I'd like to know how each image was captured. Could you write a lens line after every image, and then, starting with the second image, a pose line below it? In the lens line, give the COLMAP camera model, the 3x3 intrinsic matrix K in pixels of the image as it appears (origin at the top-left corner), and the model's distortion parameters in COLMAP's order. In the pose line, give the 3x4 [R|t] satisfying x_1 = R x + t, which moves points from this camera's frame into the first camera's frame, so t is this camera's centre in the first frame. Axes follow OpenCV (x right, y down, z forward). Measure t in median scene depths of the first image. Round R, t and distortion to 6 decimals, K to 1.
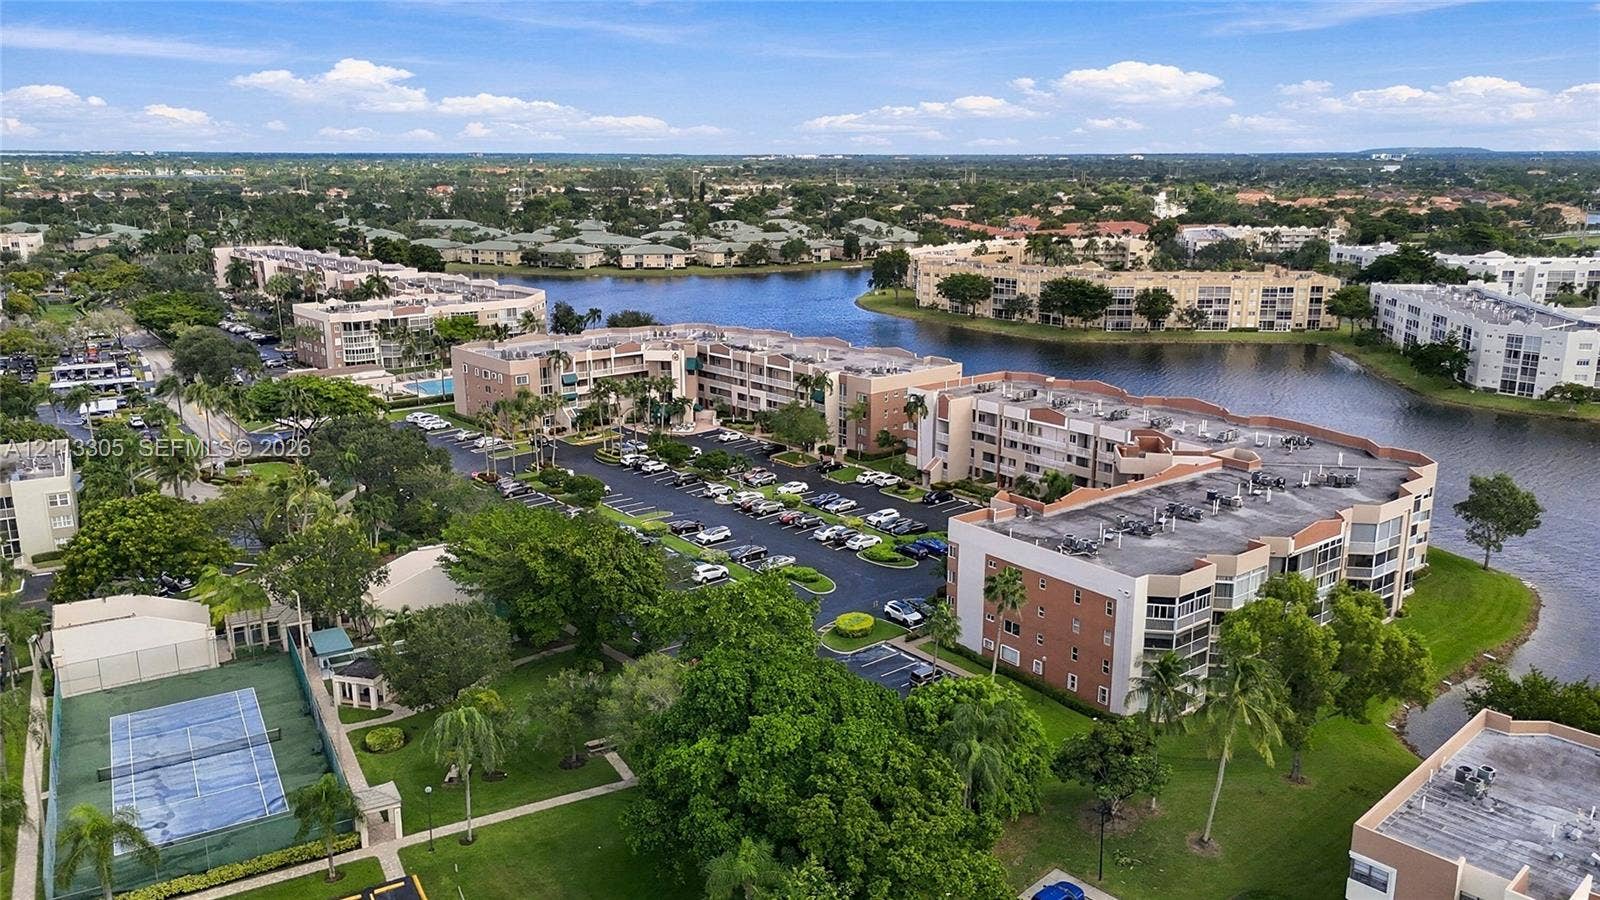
lens RADIAL K [[1169.2, 0, 801.4], [0, 1169.2, 449.0], [0, 0, 1]] dist [0.014725, 0.001866]
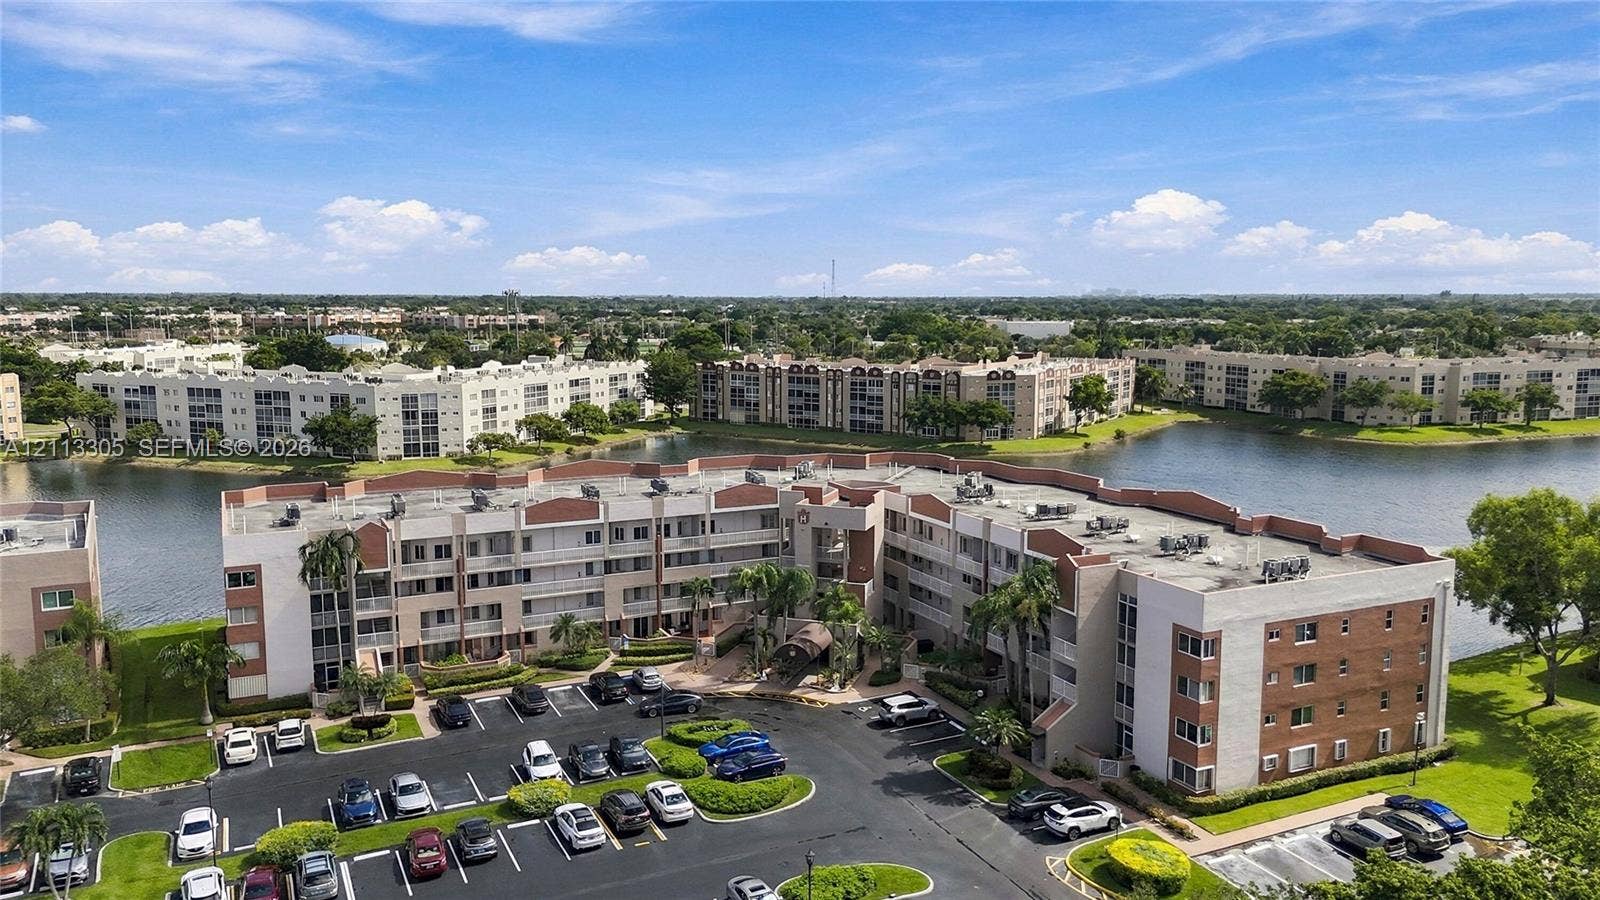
lens RADIAL K [[1169.2, 0, 799.6], [0, 1169.2, 447.6], [0, 0, 1]] dist [0.014725, 0.001866]
pose [[0.224462, -0.126200, 0.966277, -0.304154], [0.237349, 0.968797, 0.071394, -0.065373], [-0.945136, 0.213320, 0.247412, 0.650563]]
